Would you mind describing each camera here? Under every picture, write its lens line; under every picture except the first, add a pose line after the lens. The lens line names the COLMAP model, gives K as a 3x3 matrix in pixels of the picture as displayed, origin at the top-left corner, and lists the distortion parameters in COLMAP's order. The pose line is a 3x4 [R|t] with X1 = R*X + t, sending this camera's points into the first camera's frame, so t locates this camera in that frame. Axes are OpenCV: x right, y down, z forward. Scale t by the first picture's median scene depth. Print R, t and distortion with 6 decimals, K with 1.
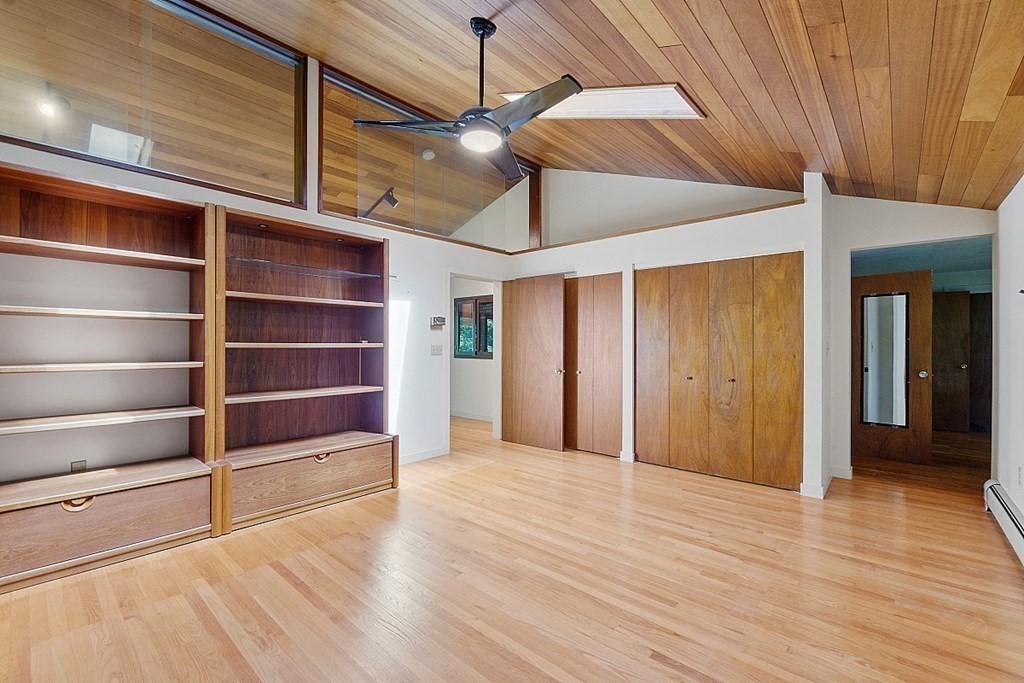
lens RADIAL K [[444.1, 0, 500.7], [0, 444.1, 340.8], [0, 0, 1]] dist [-0.001983, -0.000237]
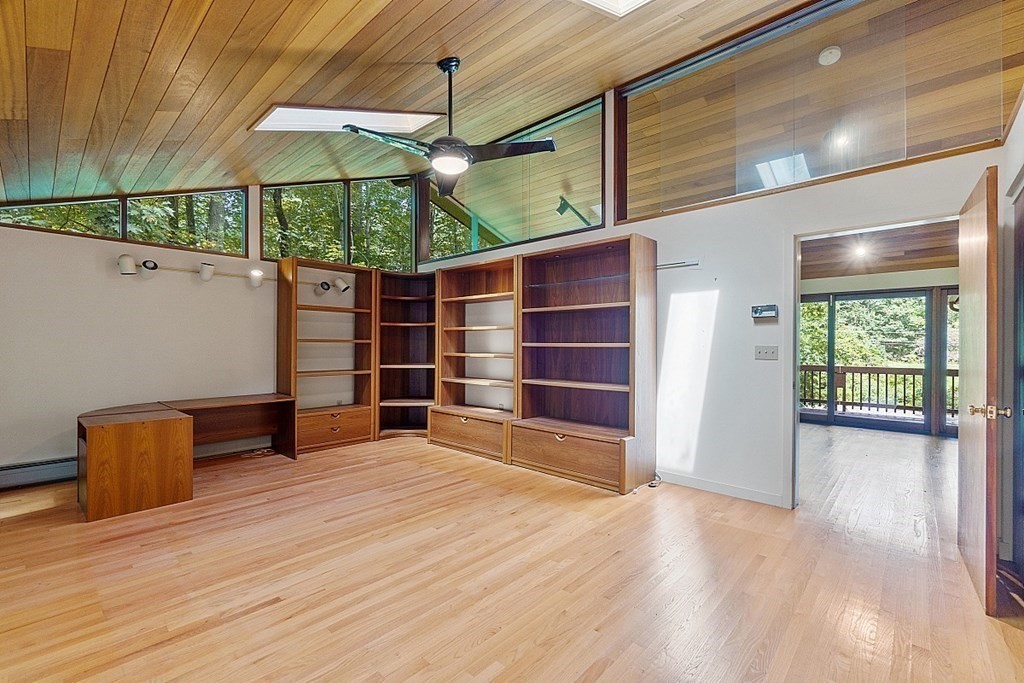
lens RADIAL K [[439.2, 0, 502.6], [0, 439.2, 344.6], [0, 0, 1]] dist [-0.000357, 0.000010]
pose [[-0.015739, -0.001494, -0.999875, 0.704142], [0.005020, 0.999986, -0.001573, 0.009339], [0.999864, -0.005044, -0.015731, 0.750538]]
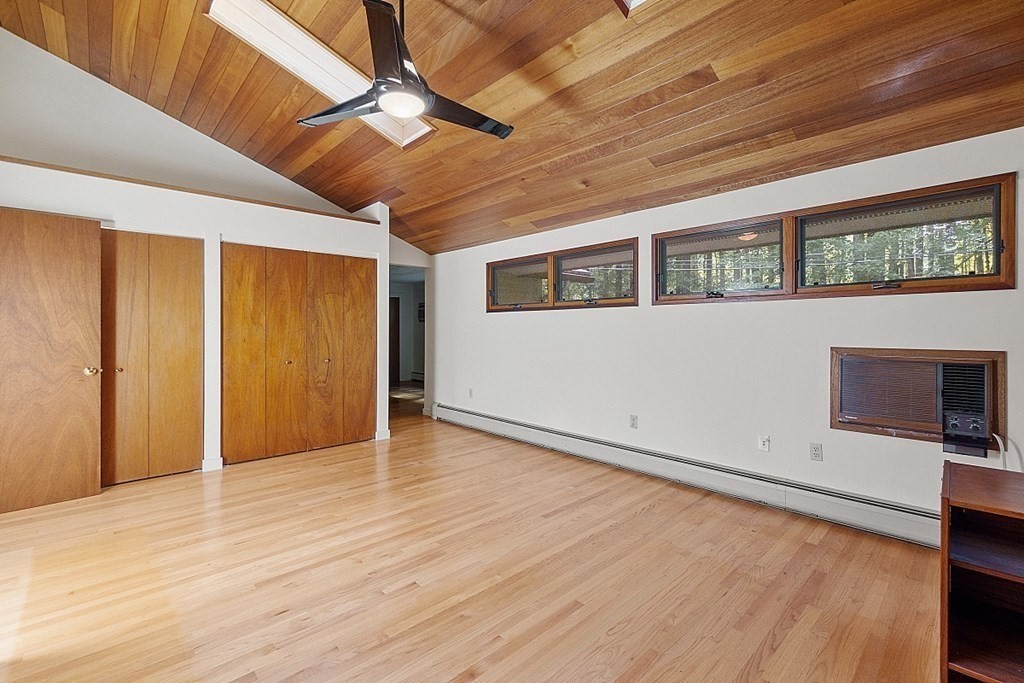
lens RADIAL K [[451.5, 0, 508.9], [0, 451.5, 328.0], [0, 0, 1]] dist [0.002700, 0.000442]
pose [[0.085878, -0.000655, 0.996305, -0.616836], [-0.006893, 0.999975, 0.001251, 0.001660], [-0.996282, -0.006975, 0.085871, 0.456954]]
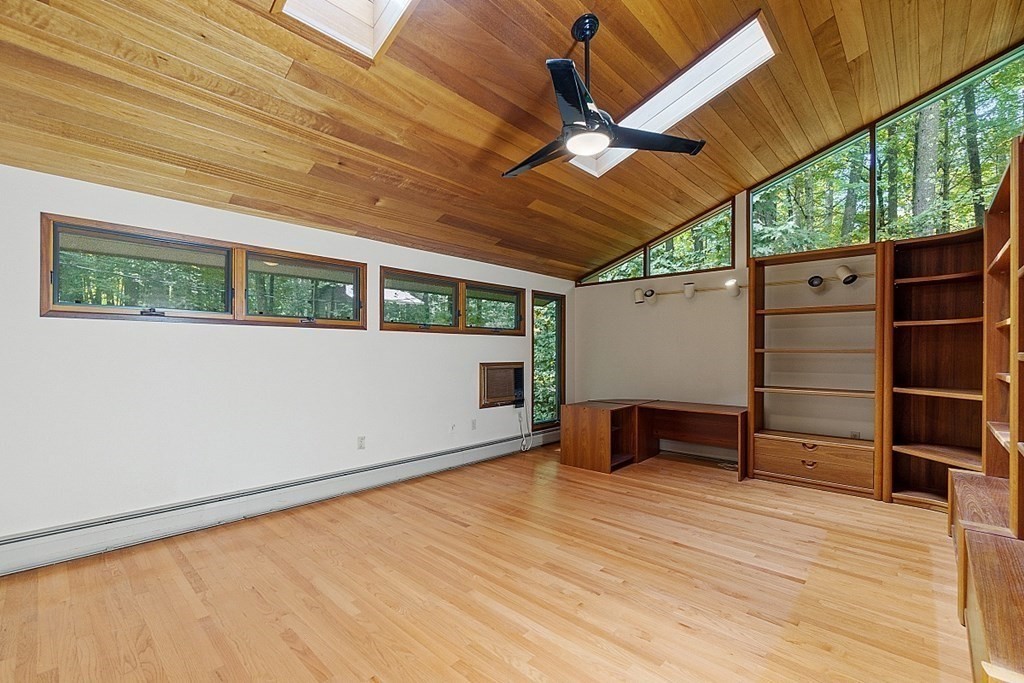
lens RADIAL K [[446.1, 0, 508.5], [0, 446.1, 350.0], [0, 0, 1]] dist [-0.004199, -0.000507]
pose [[-0.999897, -0.005880, 0.013062, 0.074737], [-0.006046, 0.999901, -0.012729, 0.009718], [-0.012986, -0.012807, -0.999834, 1.288600]]
